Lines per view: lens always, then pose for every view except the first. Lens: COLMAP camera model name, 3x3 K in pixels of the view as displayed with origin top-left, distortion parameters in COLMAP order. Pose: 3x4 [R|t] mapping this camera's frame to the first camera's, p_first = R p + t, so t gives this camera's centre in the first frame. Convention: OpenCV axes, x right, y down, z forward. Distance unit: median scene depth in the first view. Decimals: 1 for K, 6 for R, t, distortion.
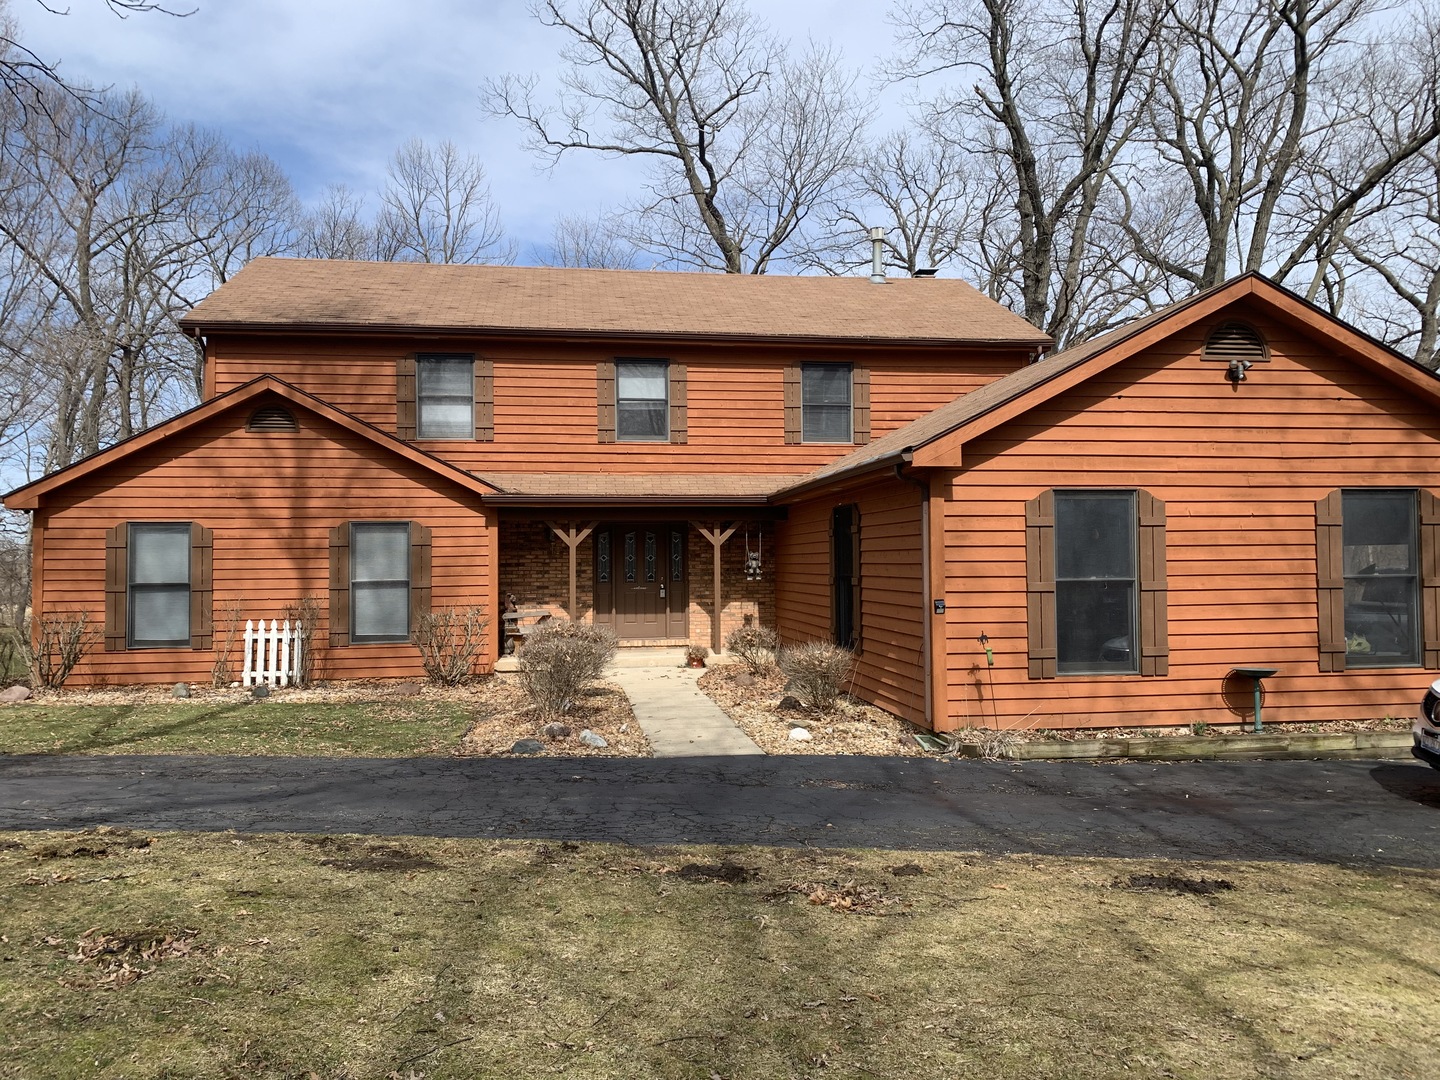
lens RADIAL K [[1086.8, 0, 720.0], [0, 1086.8, 540.0], [0, 0, 1]] dist [0.053363, -0.003484]
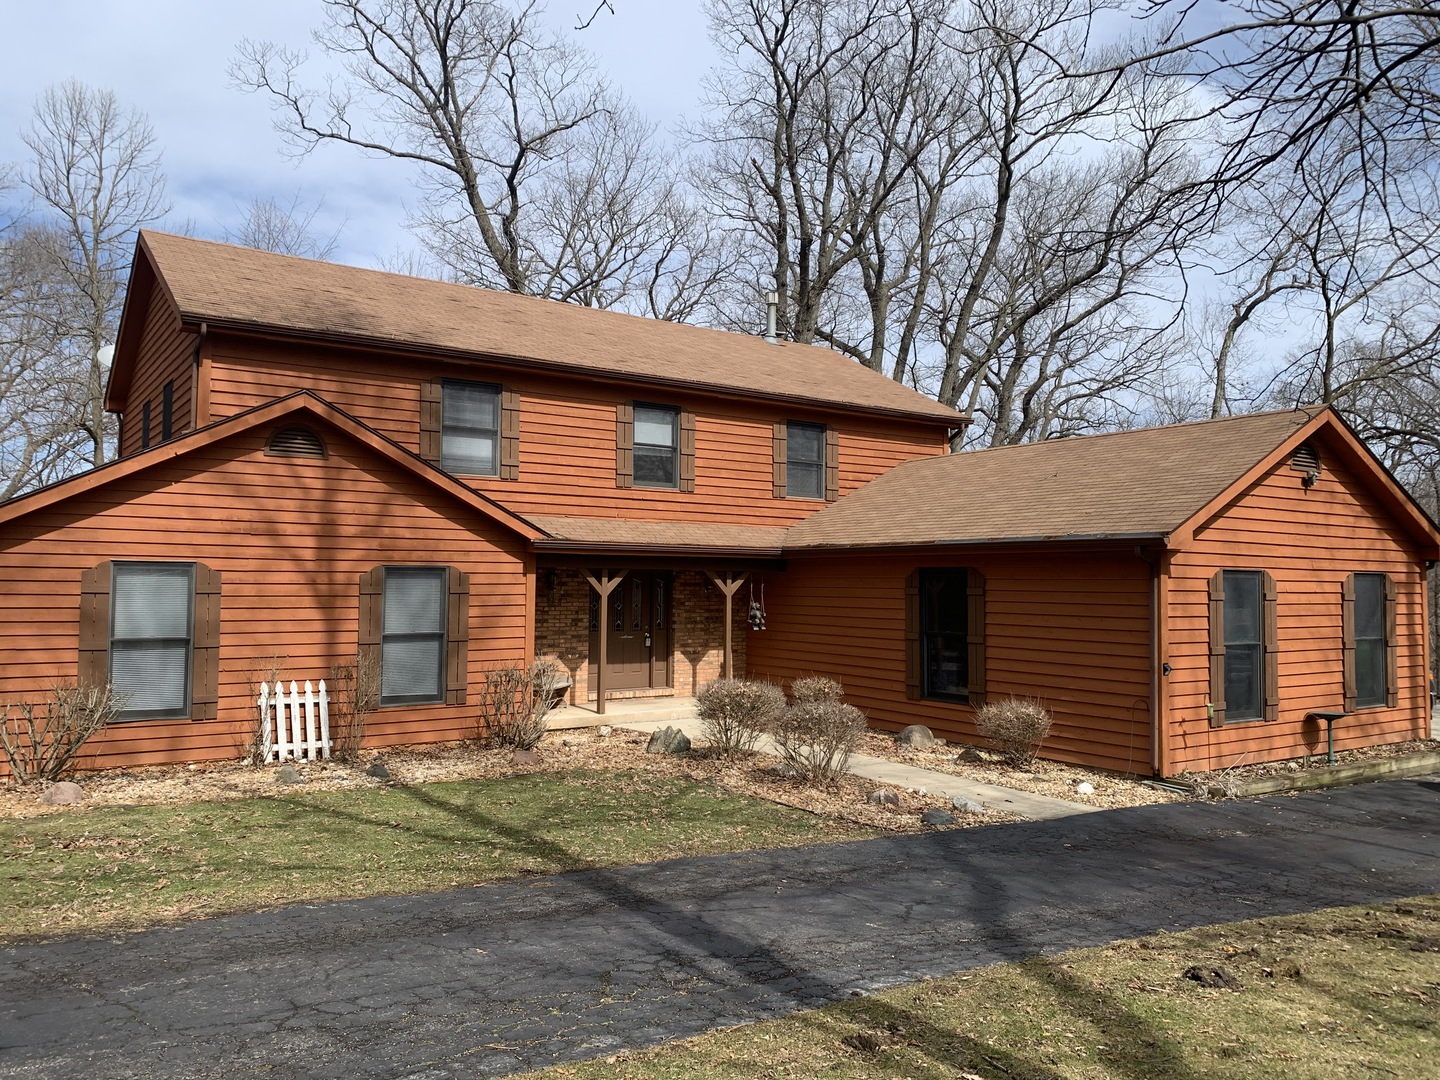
lens RADIAL K [[1076.8, 0, 720.0], [0, 1076.8, 540.0], [0, 0, 1]] dist [0.035563, 0.002330]
pose [[0.898047, 0.035111, 0.438496, -0.459504], [-0.026284, 0.999311, -0.026186, -0.020786], [-0.439113, 0.011991, 0.898352, 0.106626]]
